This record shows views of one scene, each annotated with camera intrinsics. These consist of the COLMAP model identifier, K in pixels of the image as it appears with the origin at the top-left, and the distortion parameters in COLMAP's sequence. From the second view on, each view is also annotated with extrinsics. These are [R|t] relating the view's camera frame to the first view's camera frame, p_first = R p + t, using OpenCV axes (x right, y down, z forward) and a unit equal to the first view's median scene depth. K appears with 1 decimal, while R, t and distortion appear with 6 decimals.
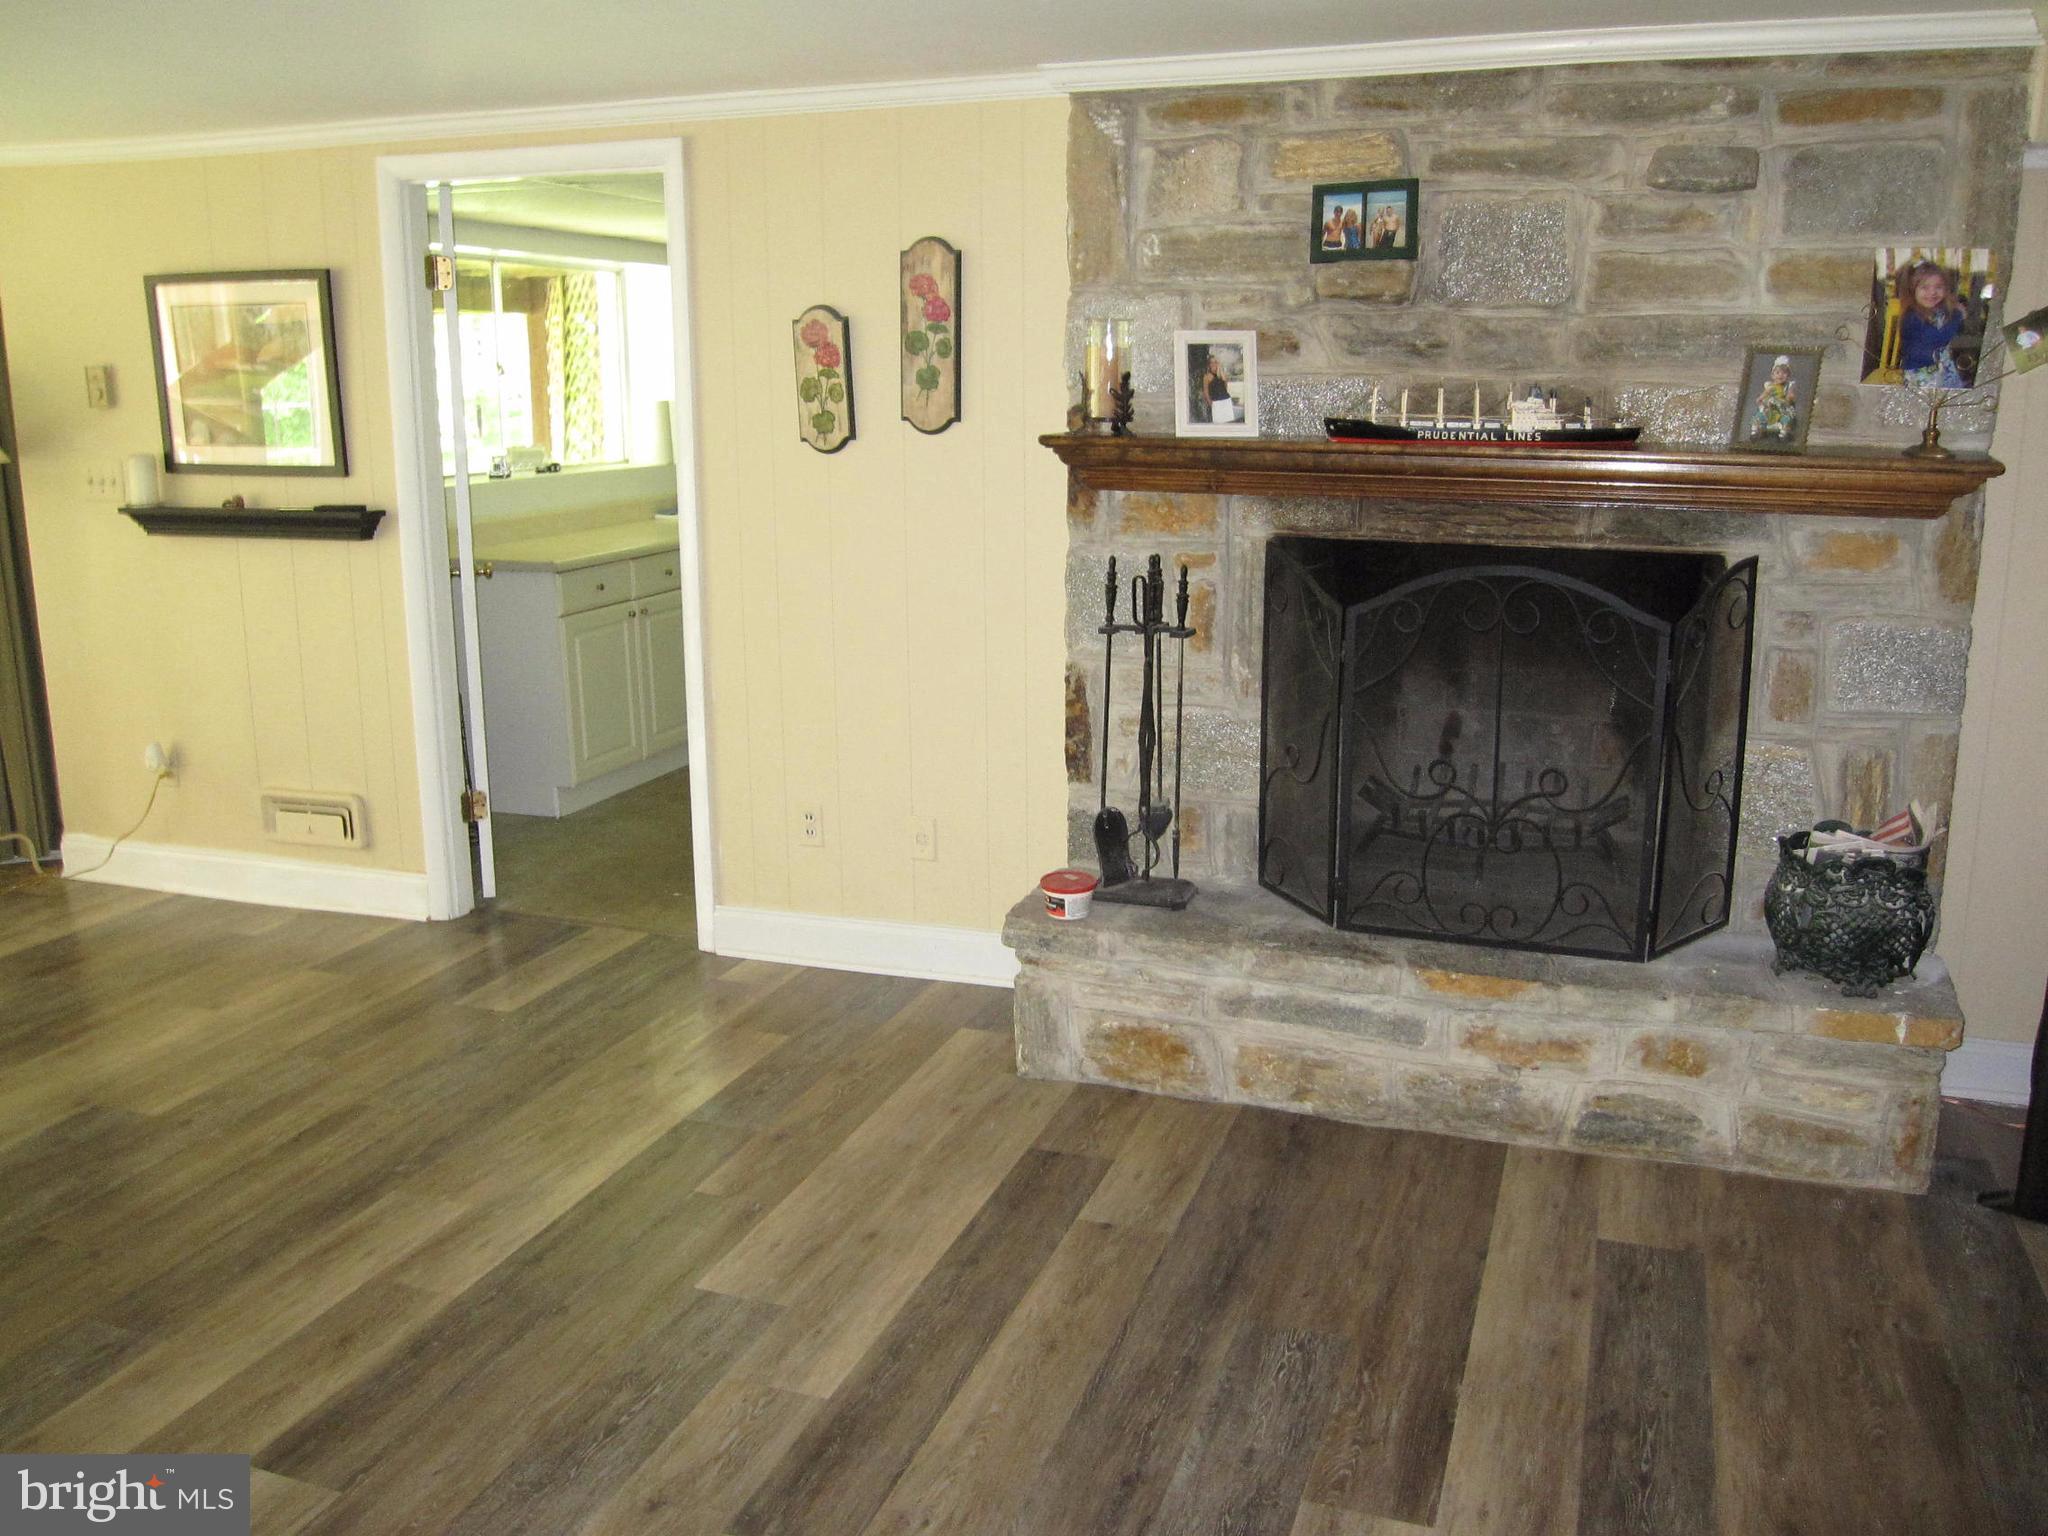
lens RADIAL K [[1696.7, 0, 1027.0], [0, 1696.7, 768.9], [0, 0, 1]] dist [-0.062380, 0.021066]
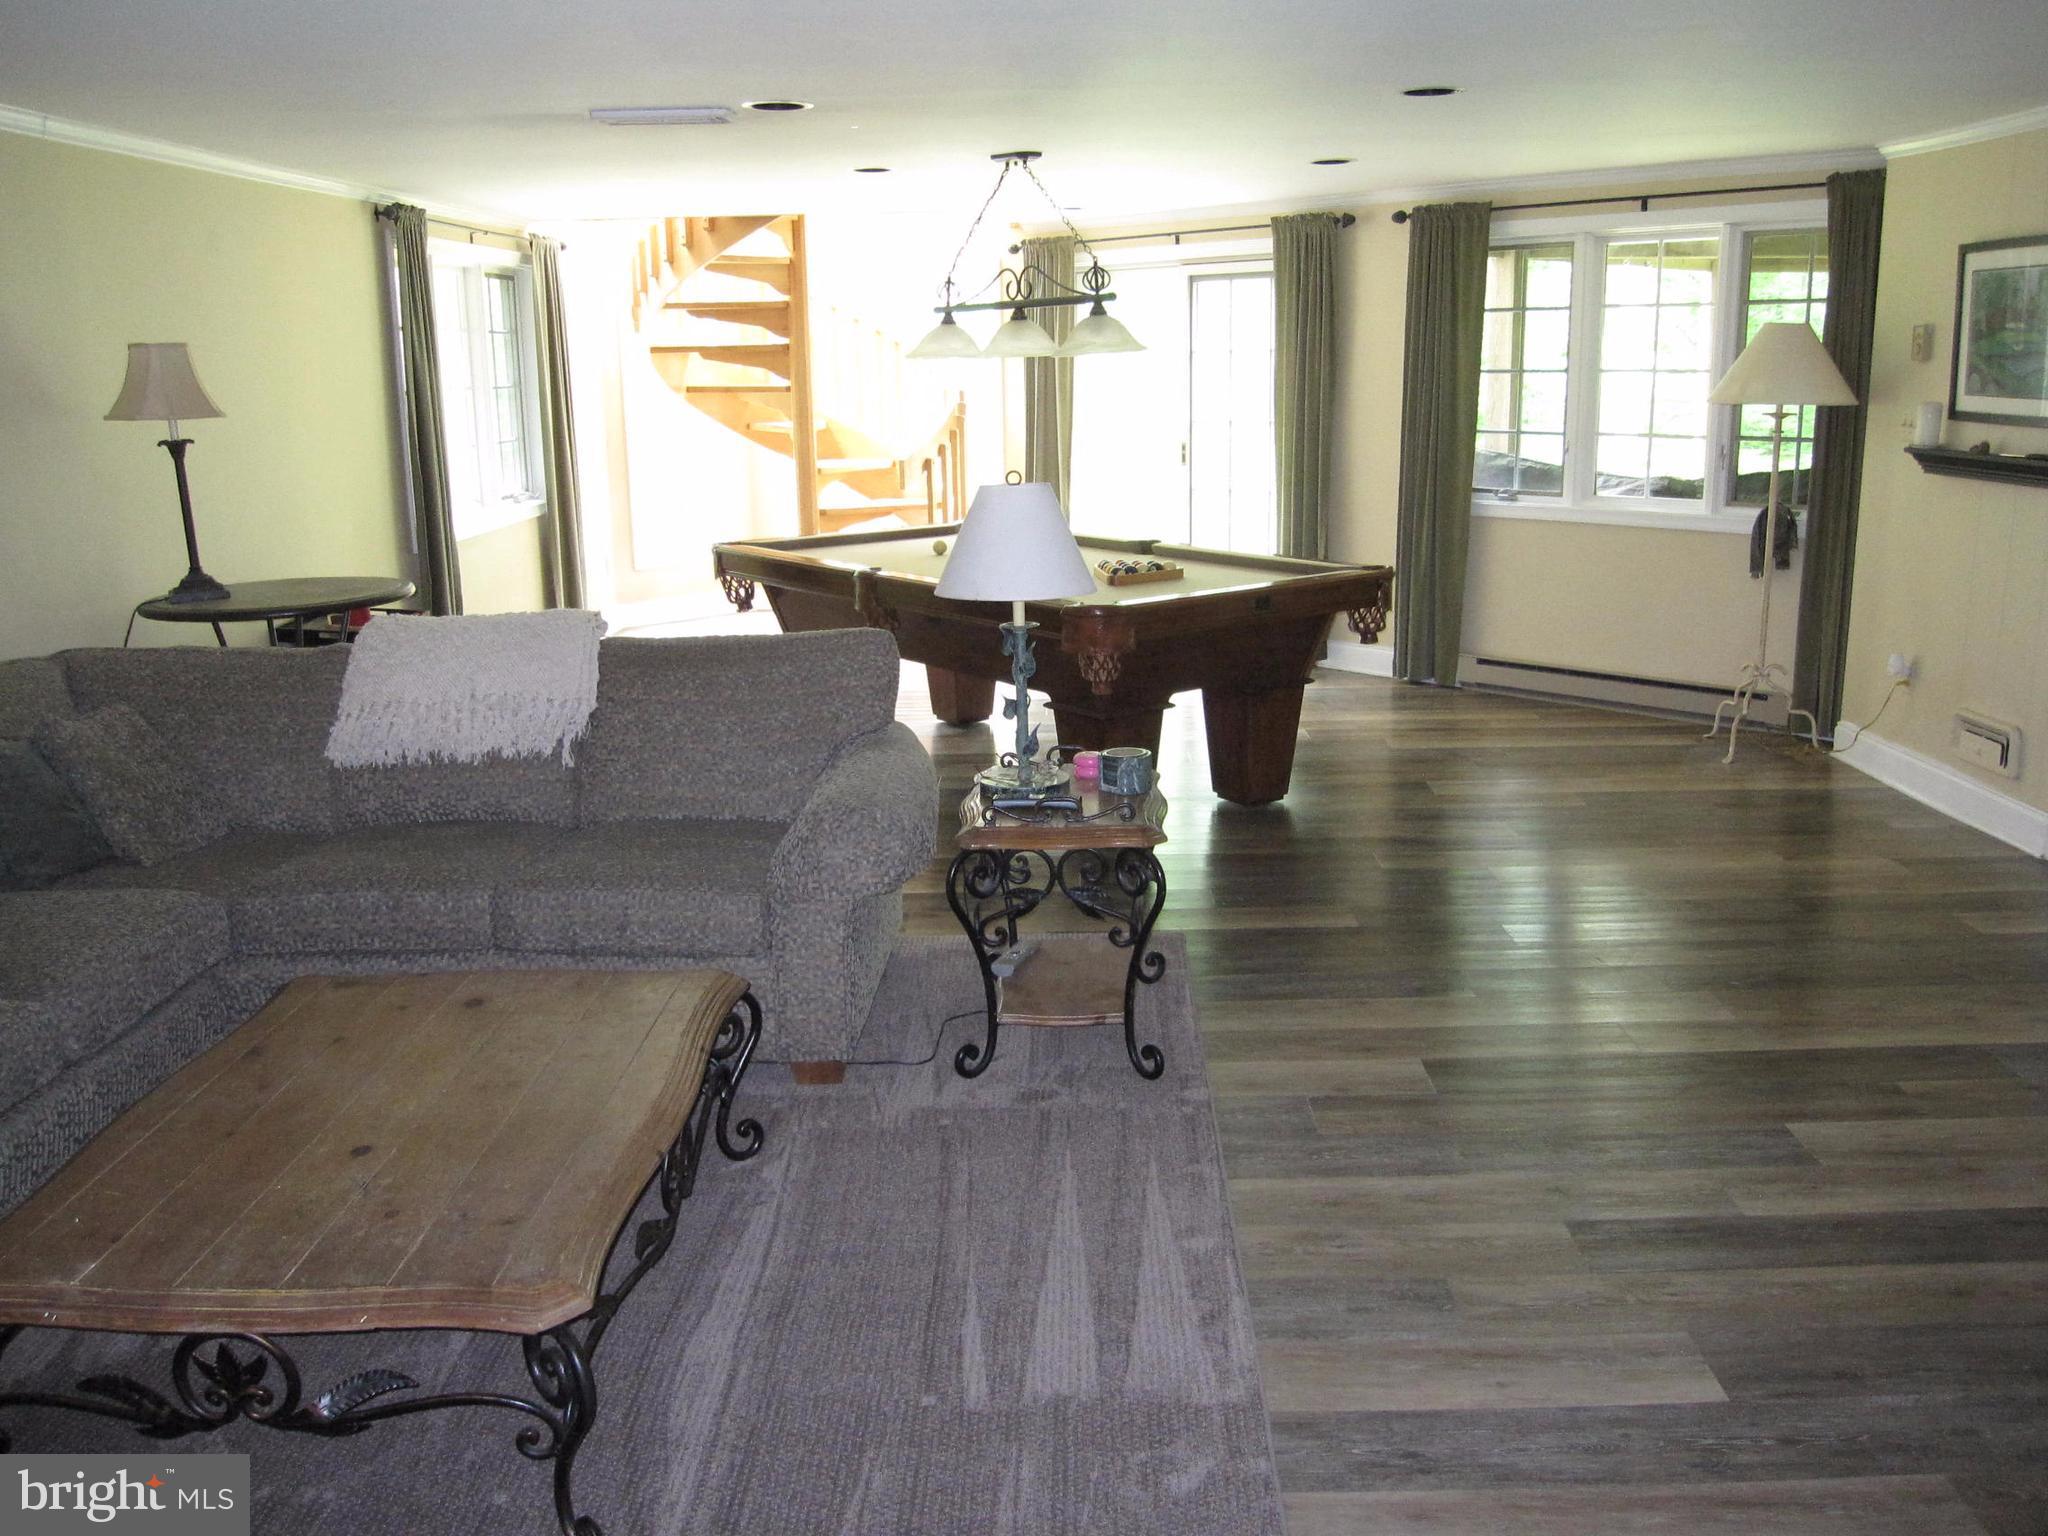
lens RADIAL K [[1696.7, 0, 1018.0], [0, 1696.7, 760.7], [0, 0, 1]] dist [-0.062380, 0.021066]
pose [[0.306839, 0.208254, -0.928698, 0.390499], [-0.193925, 0.968978, 0.153214, -0.002782], [0.931796, 0.133086, 0.337706, 0.058093]]
